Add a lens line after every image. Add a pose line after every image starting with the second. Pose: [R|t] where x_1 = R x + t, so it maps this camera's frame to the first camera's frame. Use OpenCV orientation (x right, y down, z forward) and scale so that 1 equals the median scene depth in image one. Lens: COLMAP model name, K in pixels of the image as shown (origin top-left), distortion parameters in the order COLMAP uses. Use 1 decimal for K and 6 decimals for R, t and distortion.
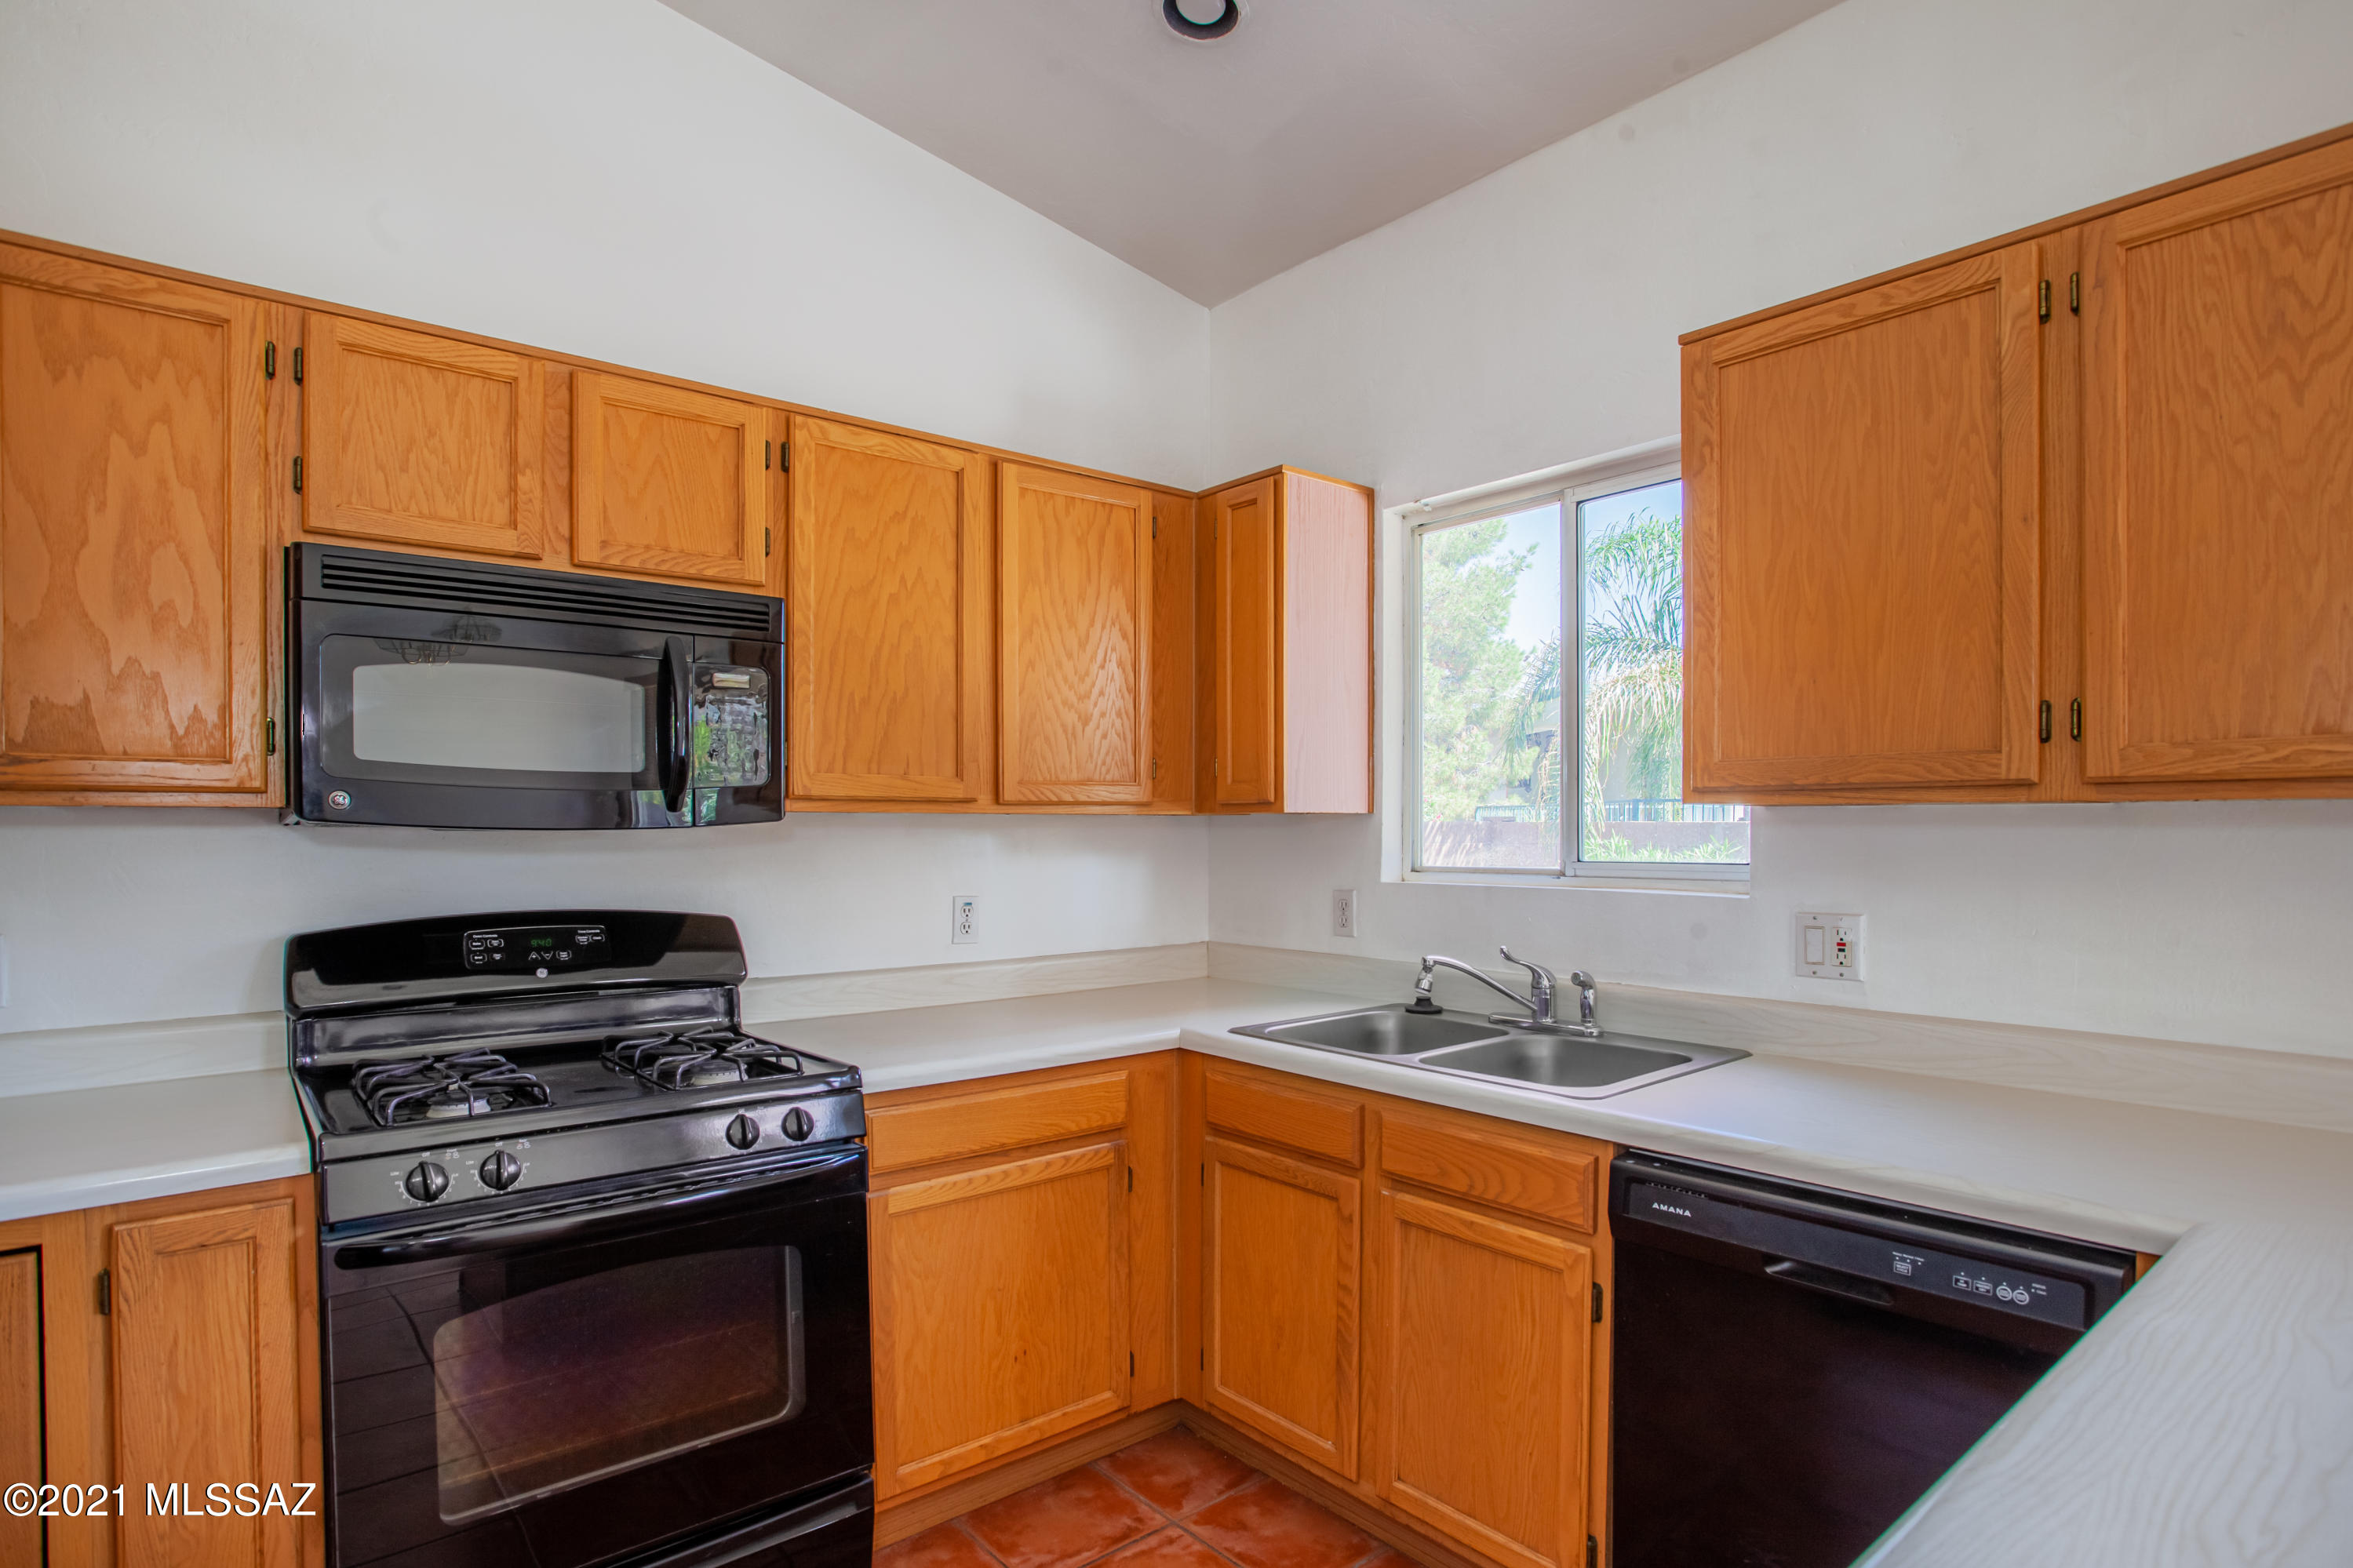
lens RADIAL K [[1191.3, 0, 1140.1], [0, 1191.3, 842.5], [0, 0, 1]] dist [-0.065248, 0.026497]
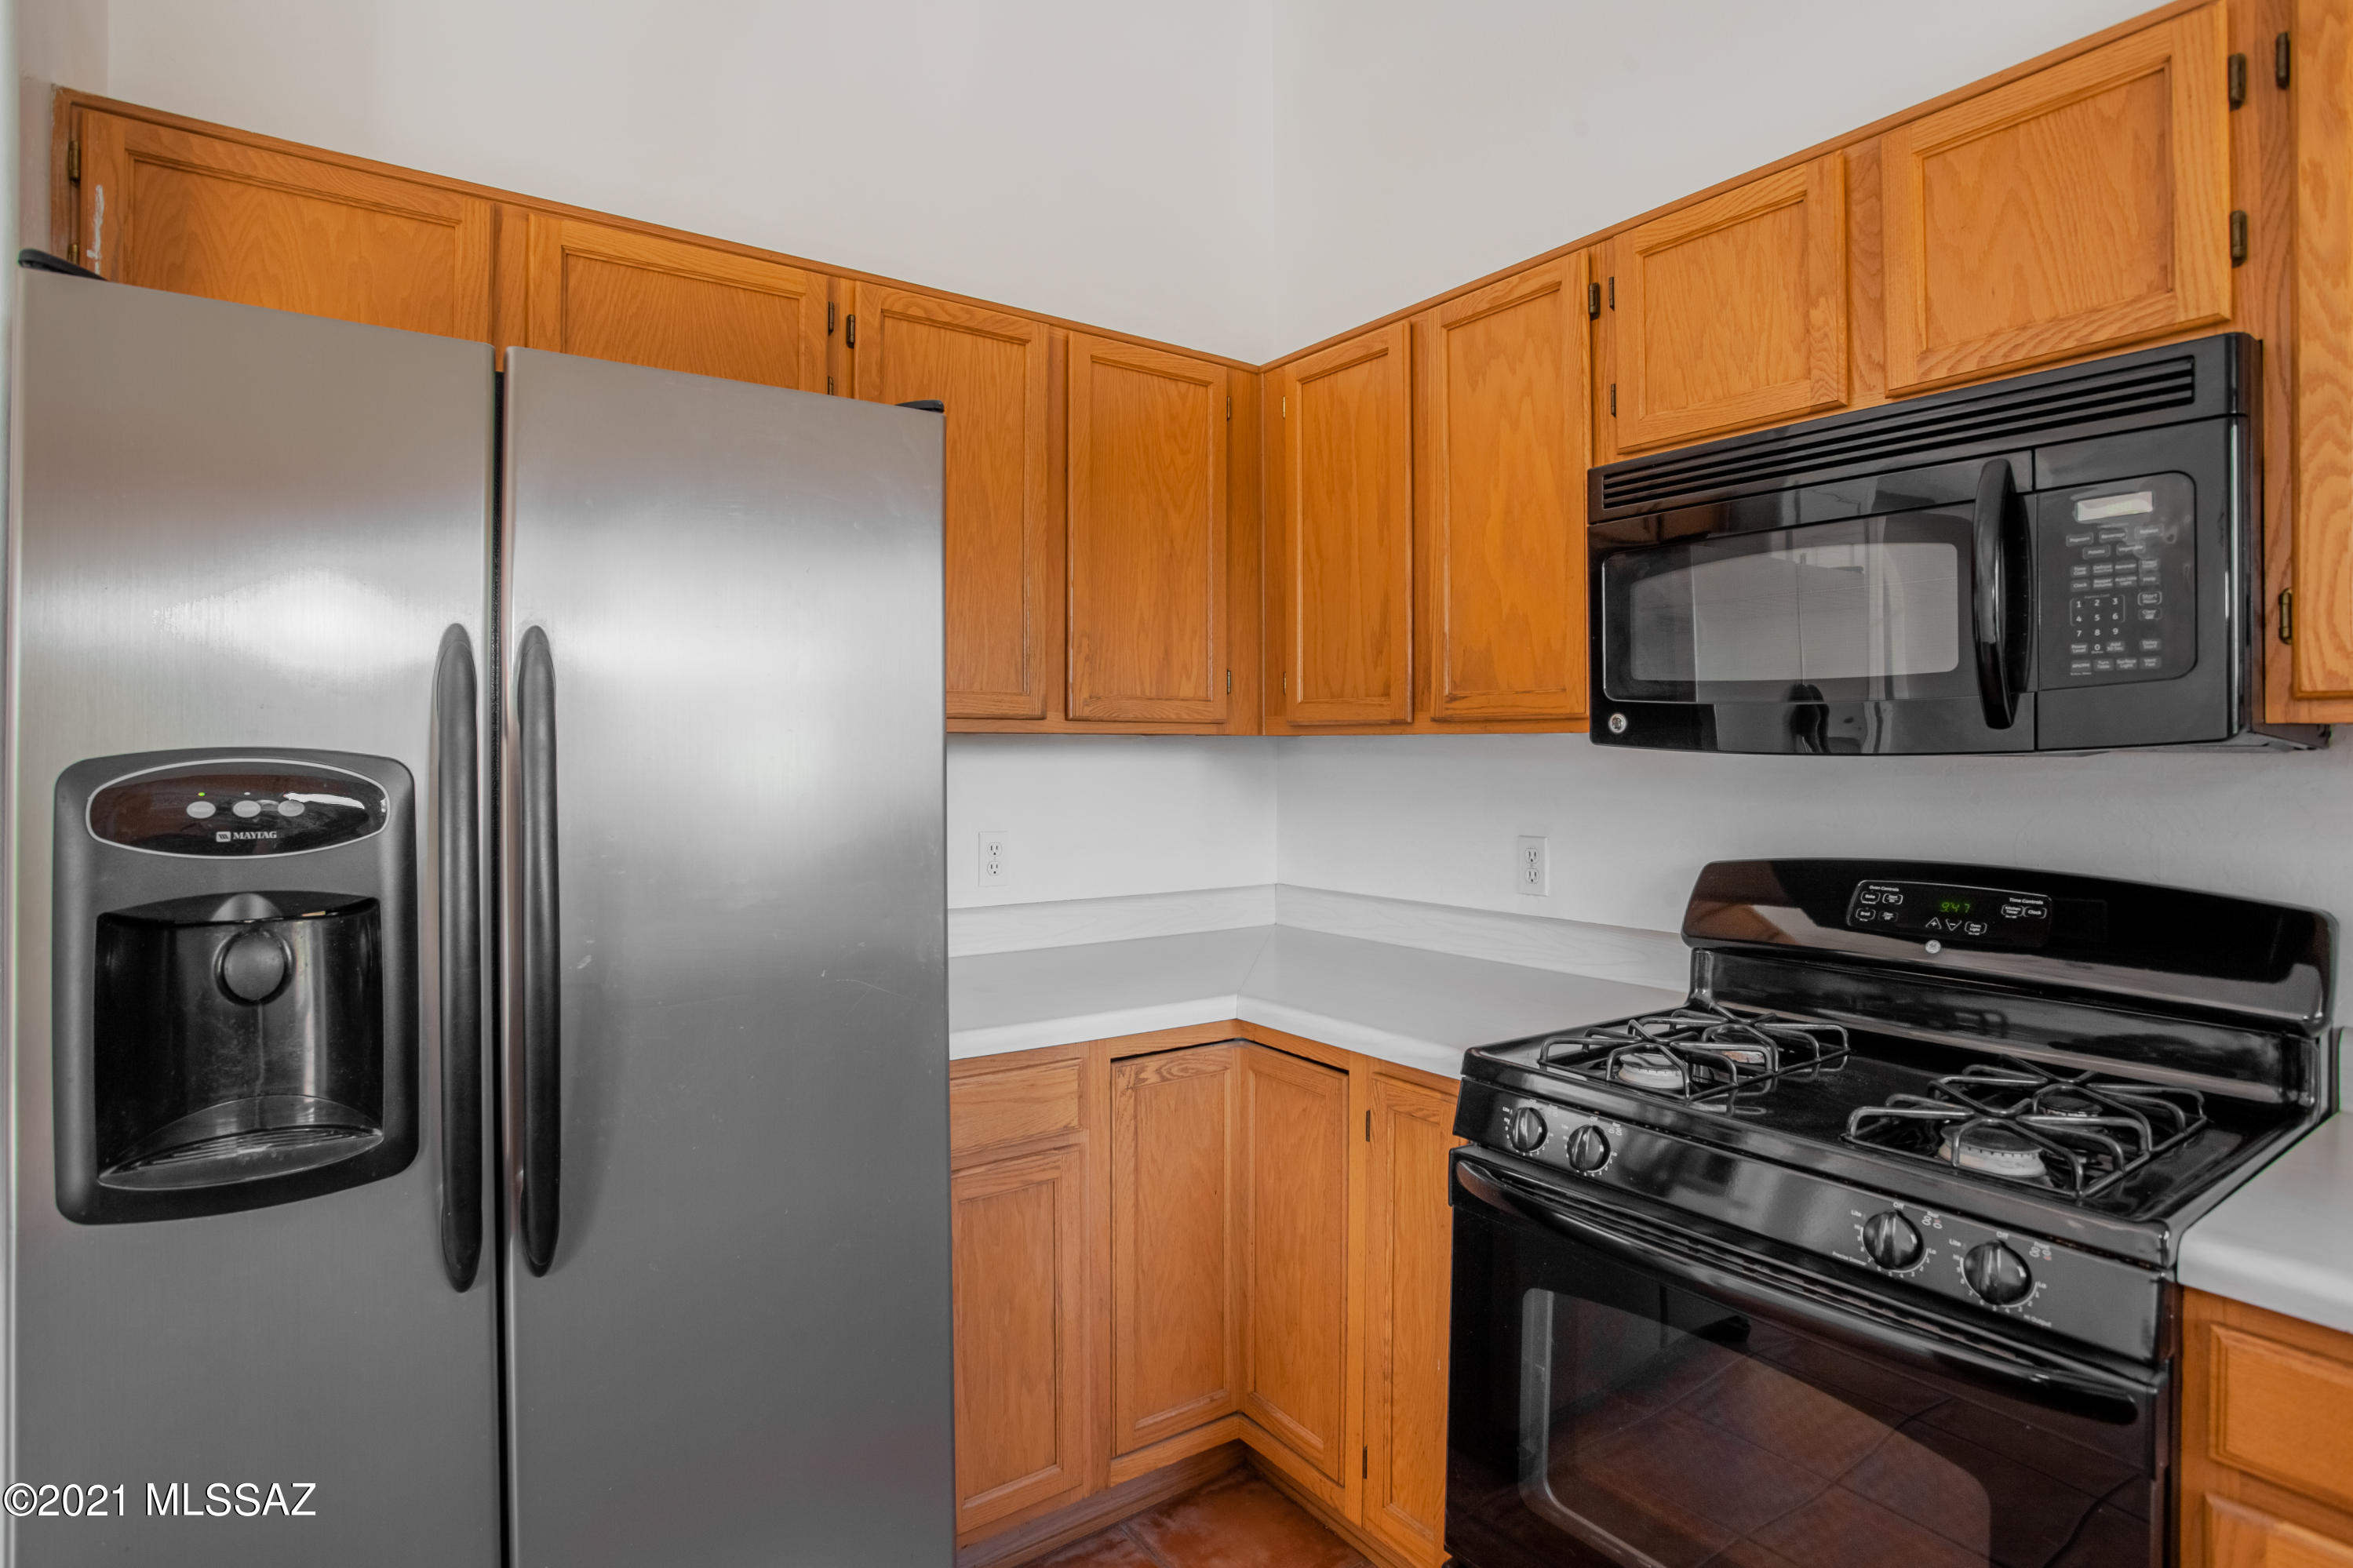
lens RADIAL K [[1191.3, 0, 1145.2], [0, 1191.3, 742.9], [0, 0, 1]] dist [-0.065248, 0.026497]
pose [[-0.082066, -0.000014, -0.996627, 0.284028], [-0.009771, 0.999952, 0.000790, -0.015228], [0.996579, 0.009802, -0.082062, 0.592983]]
